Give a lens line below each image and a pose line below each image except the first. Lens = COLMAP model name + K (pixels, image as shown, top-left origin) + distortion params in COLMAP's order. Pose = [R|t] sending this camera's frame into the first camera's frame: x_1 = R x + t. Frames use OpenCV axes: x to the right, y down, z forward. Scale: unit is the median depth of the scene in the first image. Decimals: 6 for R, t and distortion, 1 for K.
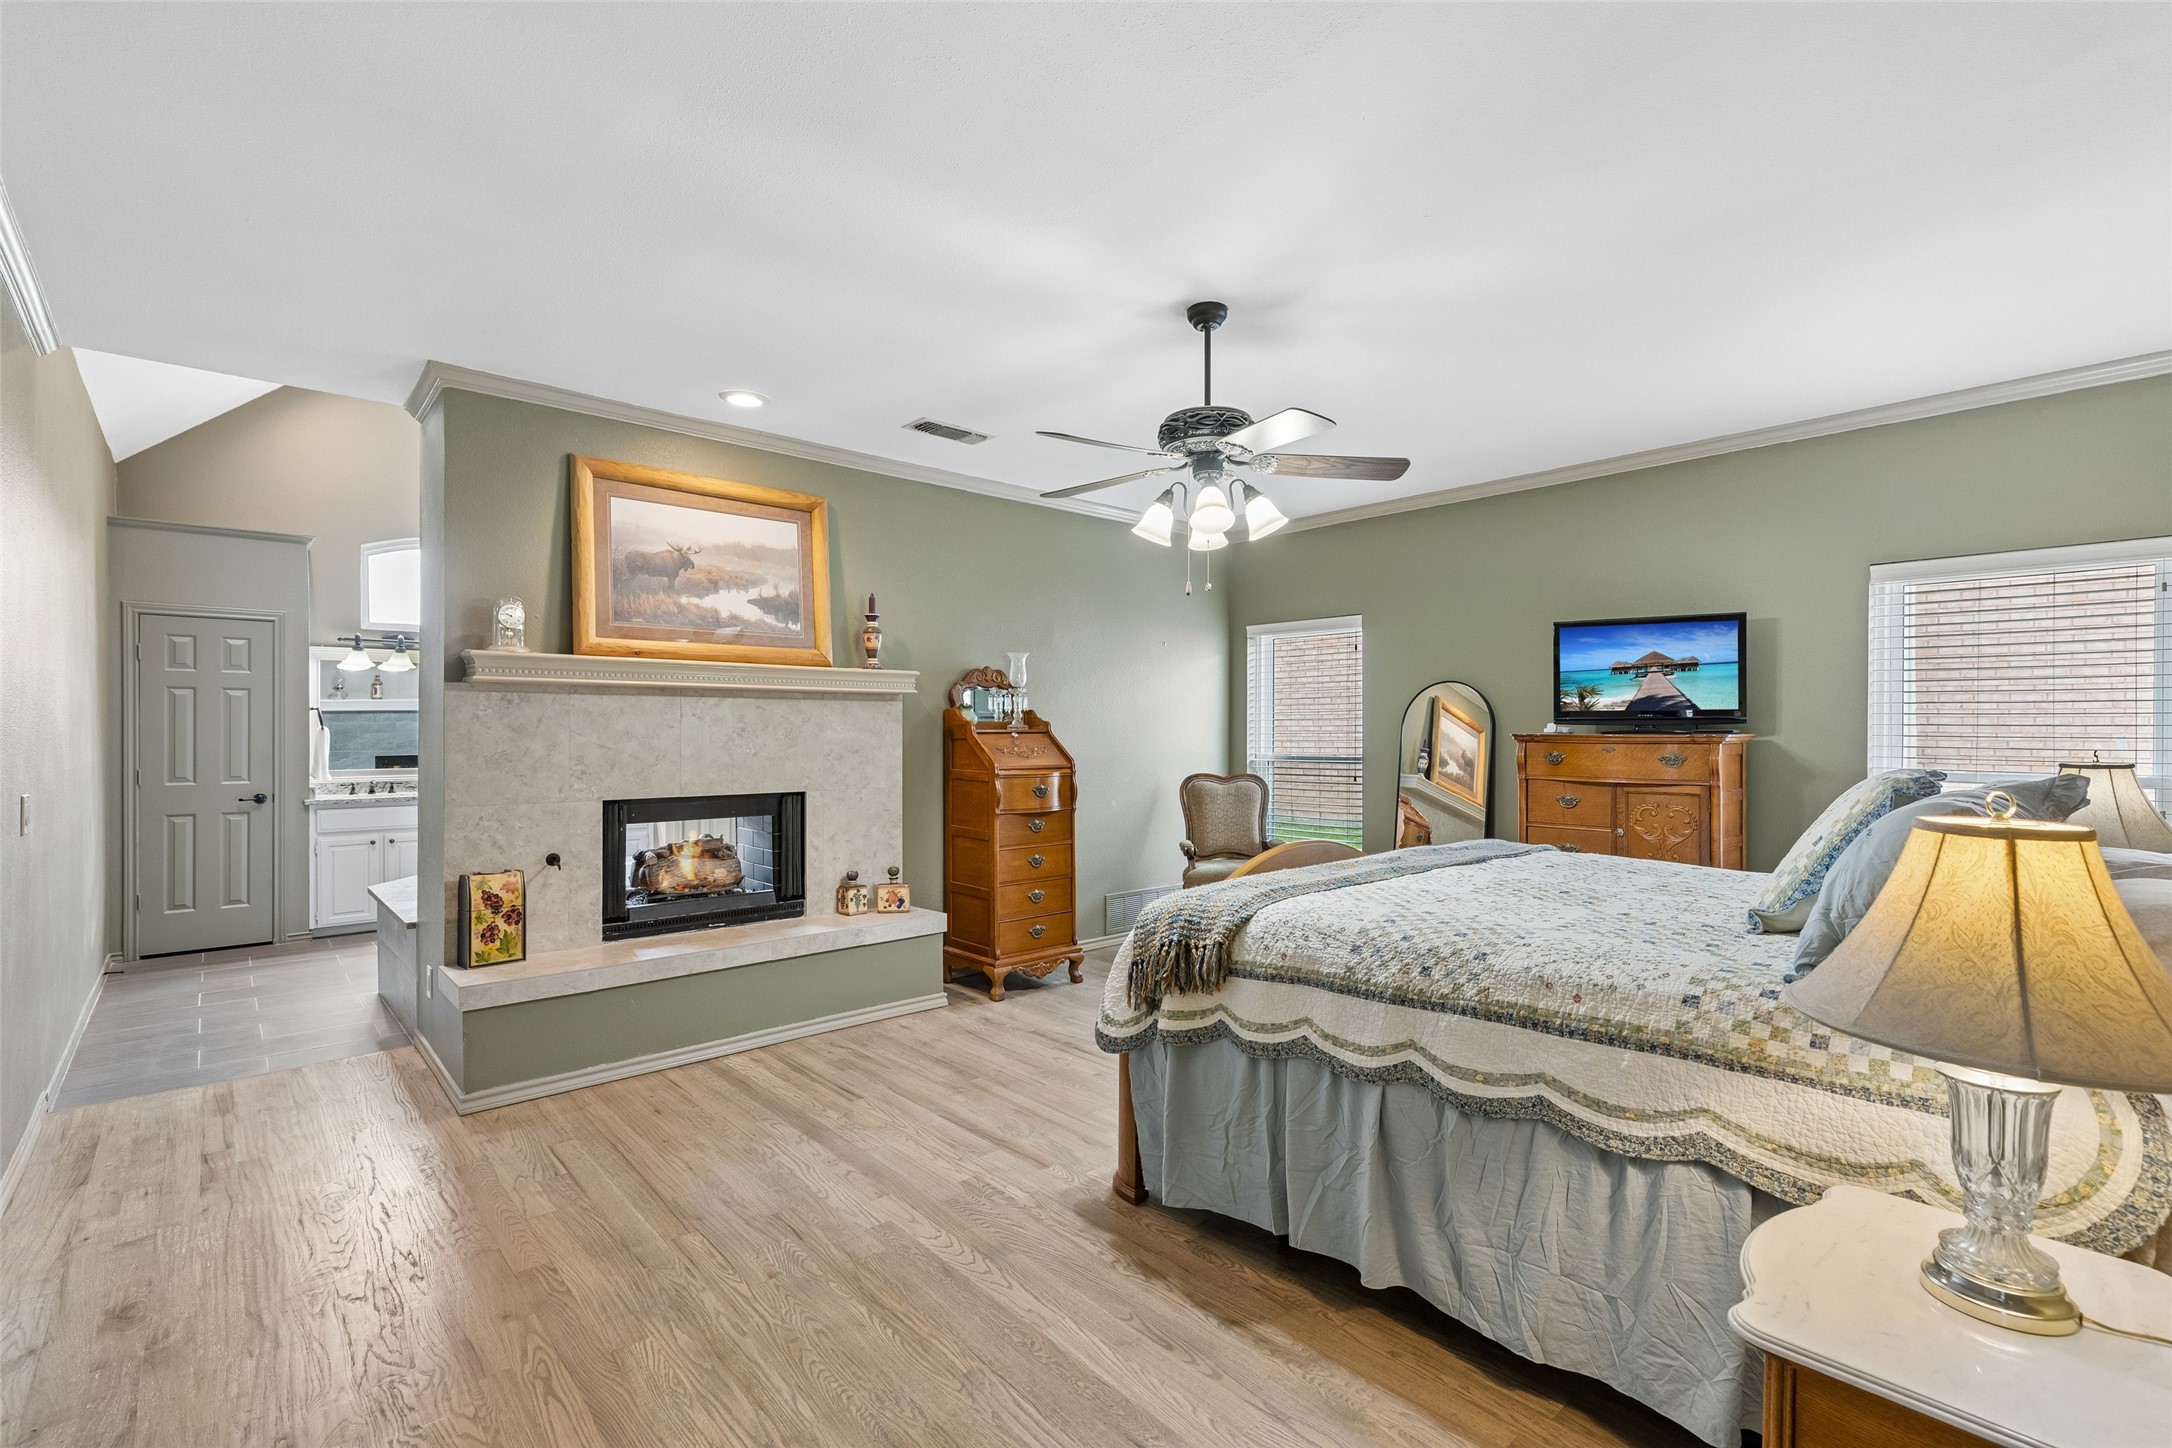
lens RADIAL K [[983.3, 0, 1071.2], [0, 983.3, 730.5], [0, 0, 1]] dist [0.010481, -0.001009]
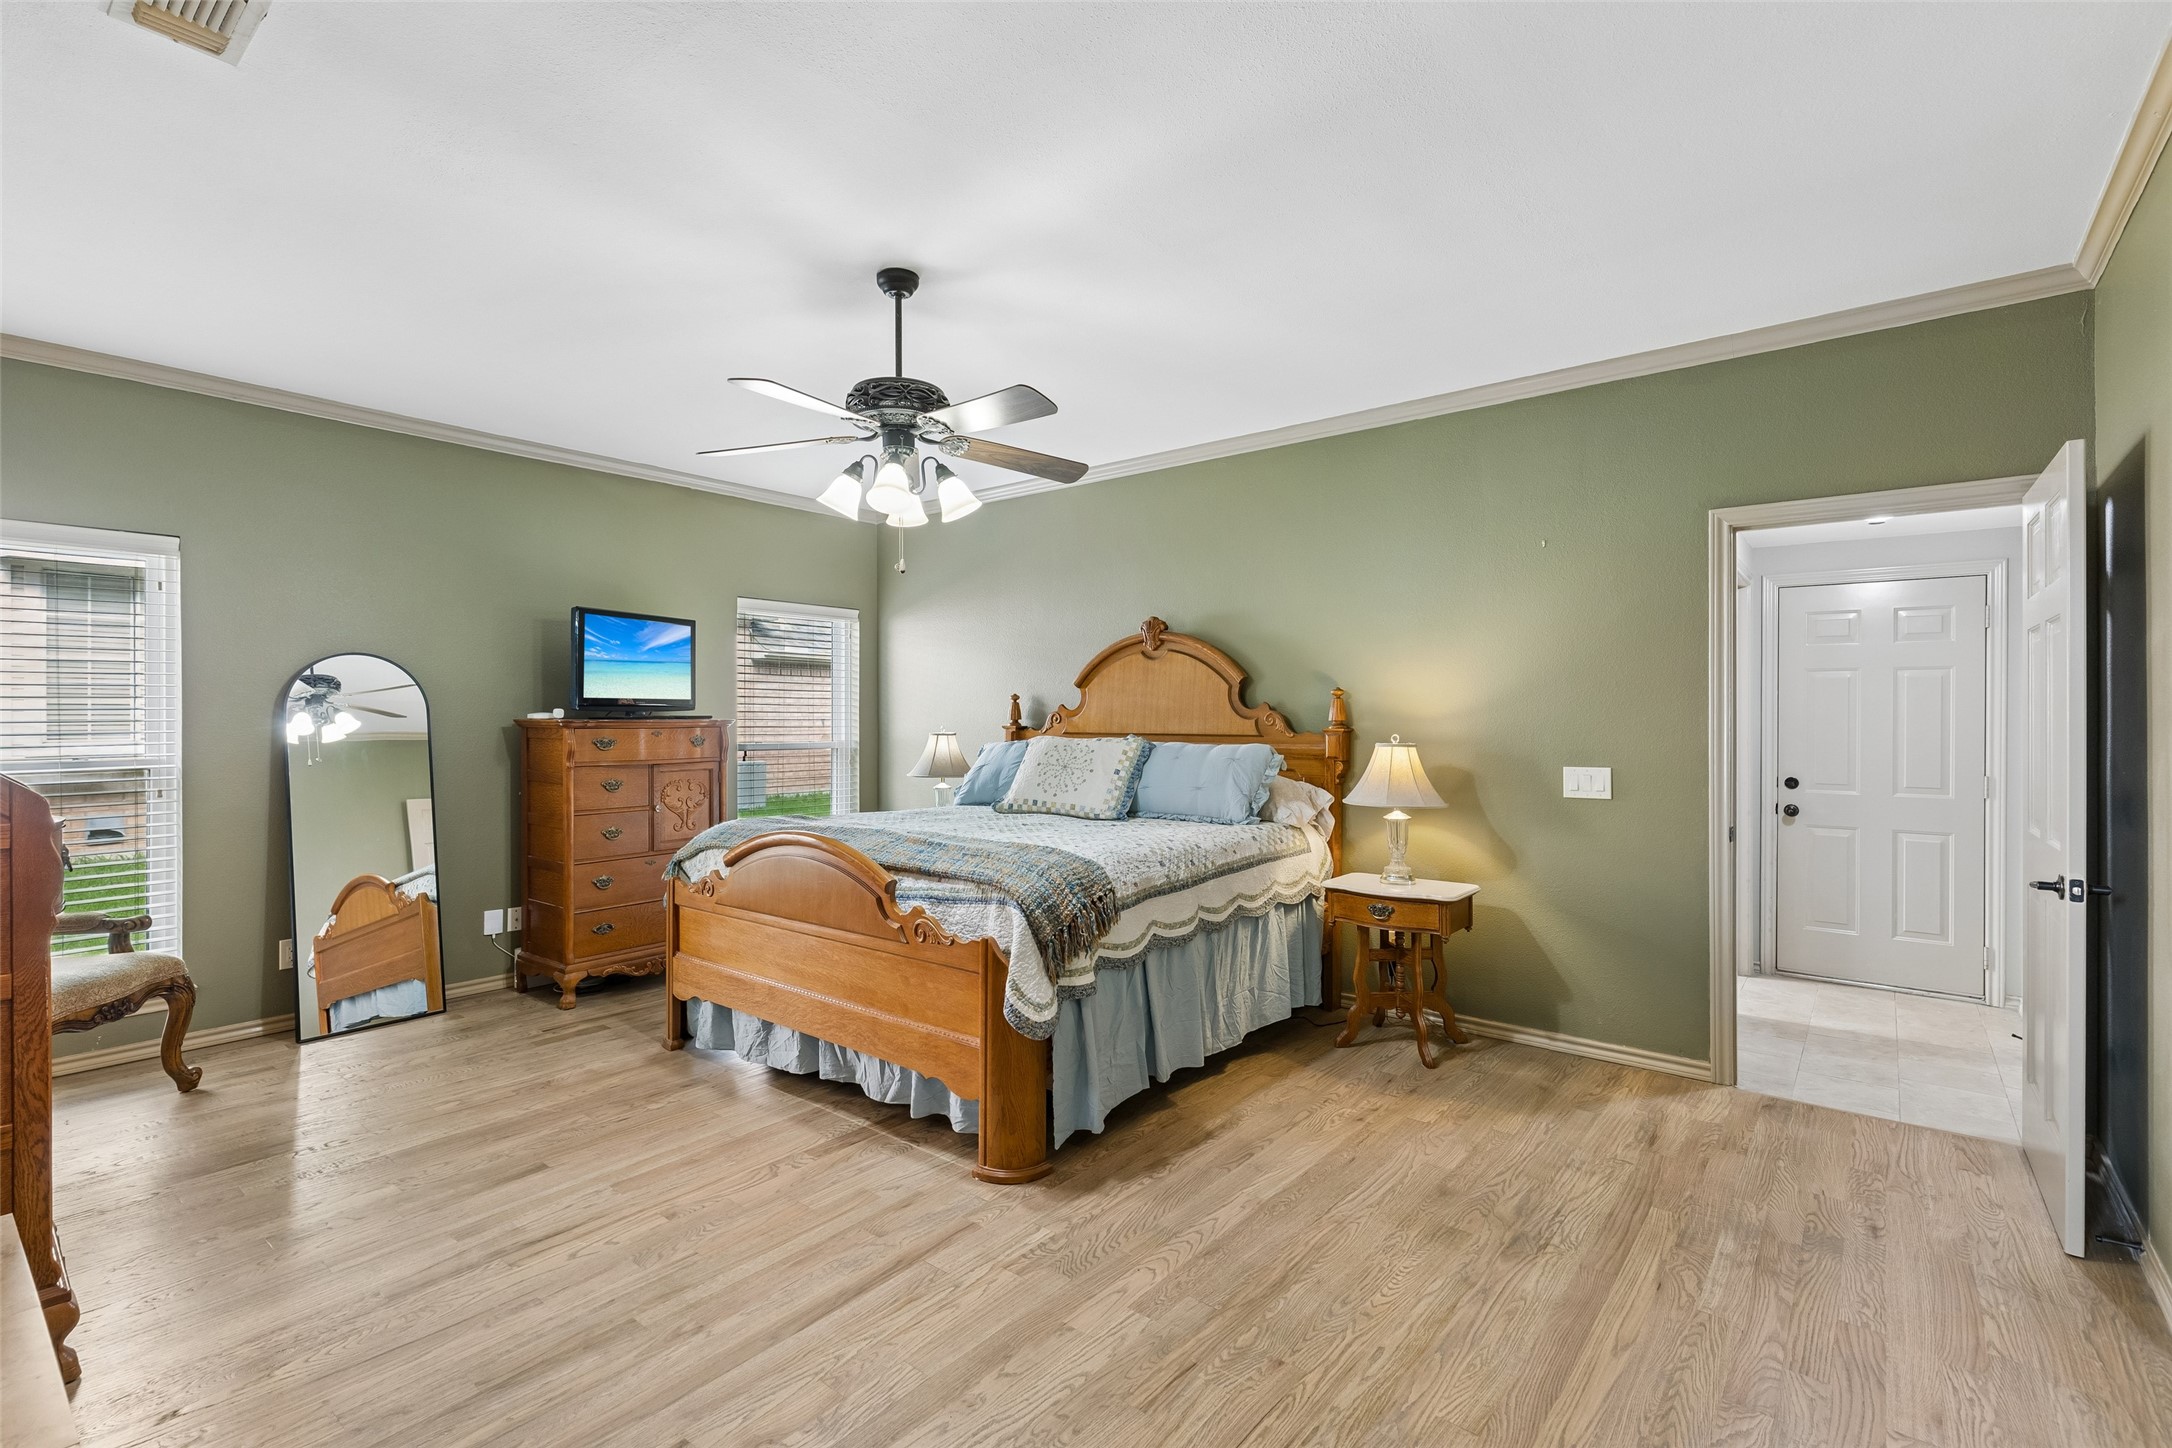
lens RADIAL K [[983.3, 0, 1083.2], [0, 983.3, 716.5], [0, 0, 1]] dist [0.010481, -0.001009]
pose [[-0.161712, -0.003944, 0.986830, -0.522258], [0.003055, 0.999985, 0.004498, -0.003420], [-0.986833, 0.003742, -0.161697, 0.611048]]
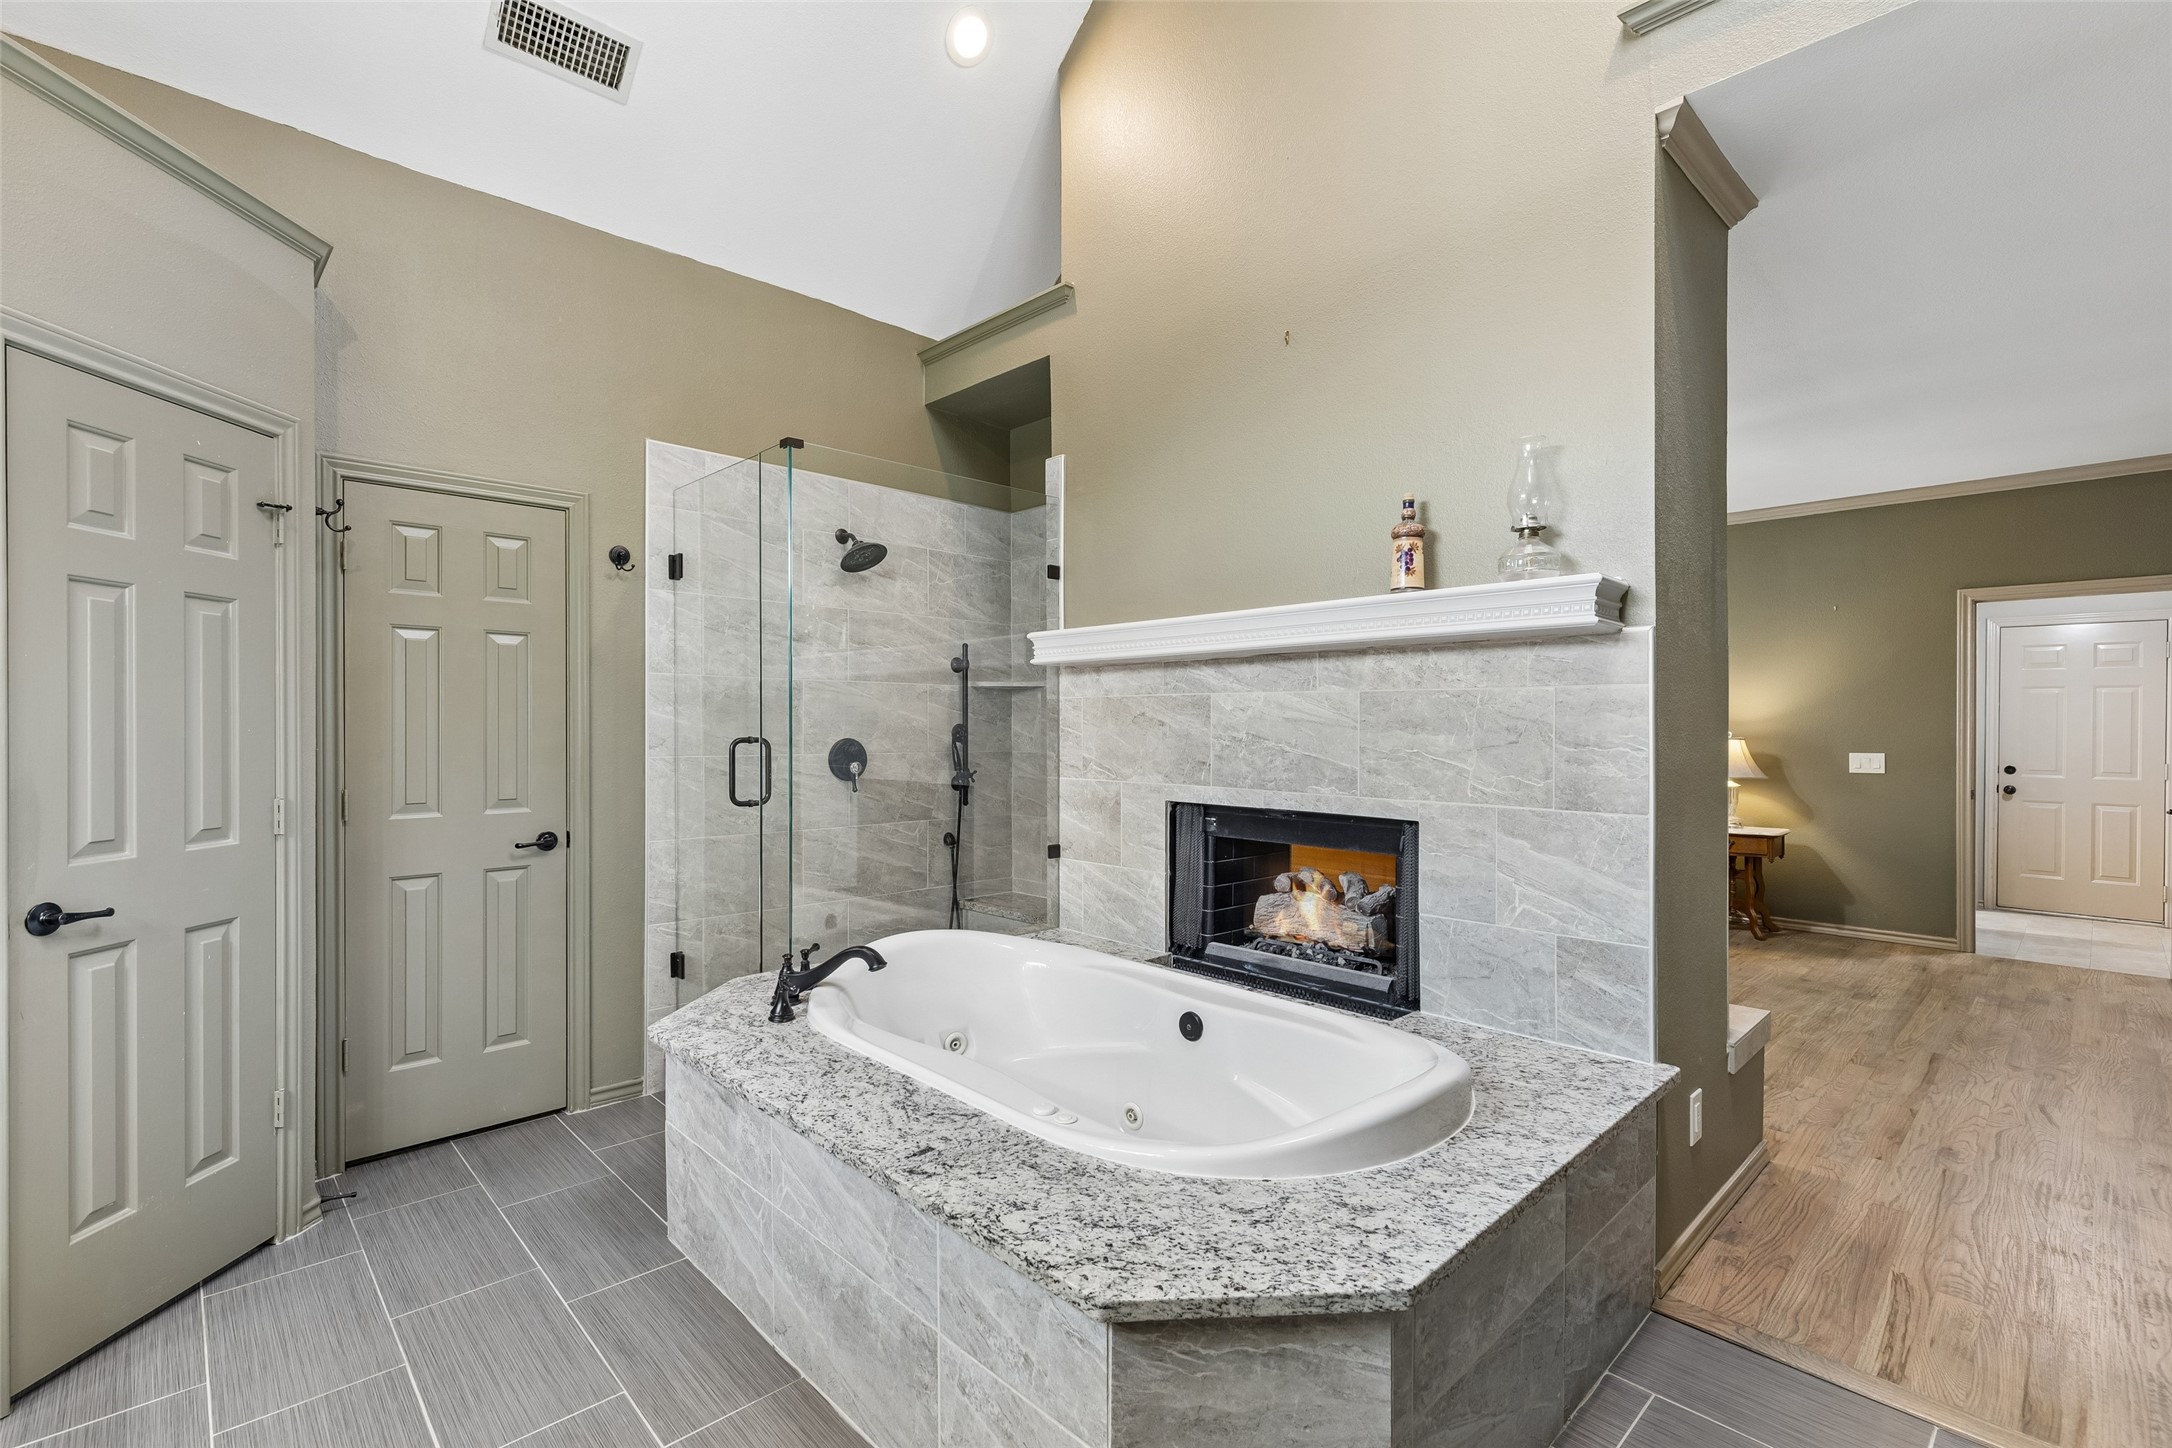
lens RADIAL K [[983.3, 0, 1075.7], [0, 983.3, 727.7], [0, 0, 1]] dist [0.010481, -0.001009]
pose [[-0.039135, -0.007451, 0.999206, -0.728928], [0.001977, 0.999970, 0.007534, -0.002370], [-0.999232, 0.002270, -0.039119, 0.830180]]
